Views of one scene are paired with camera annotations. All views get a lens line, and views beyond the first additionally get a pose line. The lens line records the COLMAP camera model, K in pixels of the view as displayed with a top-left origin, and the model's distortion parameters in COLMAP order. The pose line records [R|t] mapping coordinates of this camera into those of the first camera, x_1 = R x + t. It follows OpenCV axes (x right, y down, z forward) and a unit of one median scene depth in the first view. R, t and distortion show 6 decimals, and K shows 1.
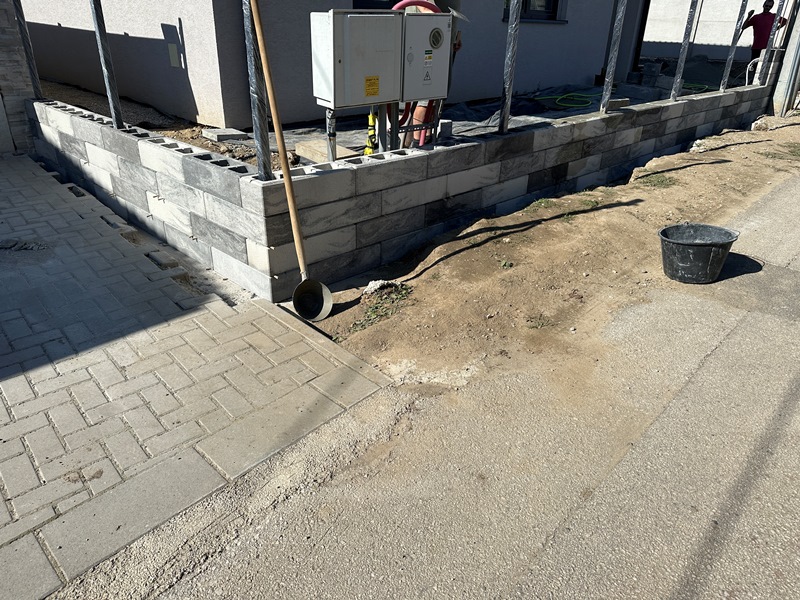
lens RADIAL K [[565.1, 0, 403.3], [0, 565.1, 295.1], [0, 0, 1]] dist [0.056622, -0.074680]
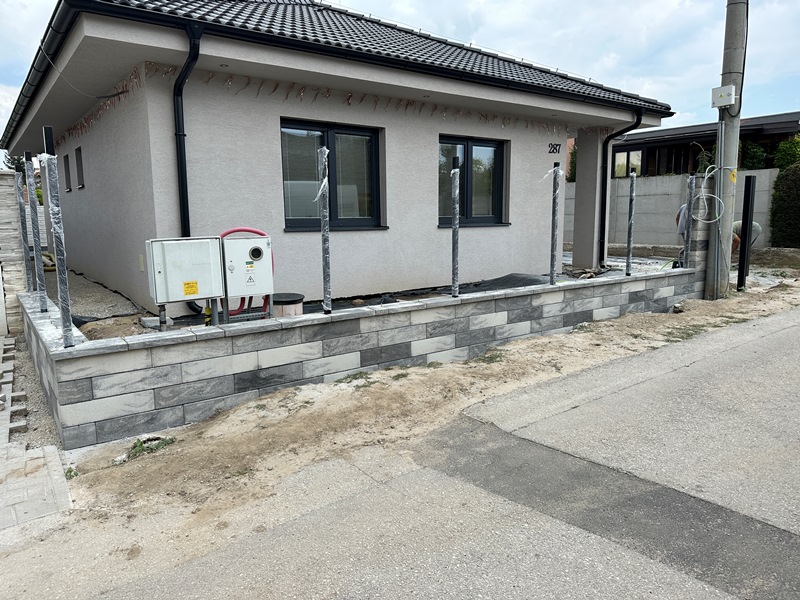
lens RADIAL K [[565.1, 0, 410.0], [0, 565.1, 283.1], [0, 0, 1]] dist [0.056622, -0.074680]
pose [[0.988071, -0.018386, -0.152901, 0.675687], [-0.032293, 0.946038, -0.322444, 0.044227], [0.150578, 0.323535, 0.934158, -0.198708]]
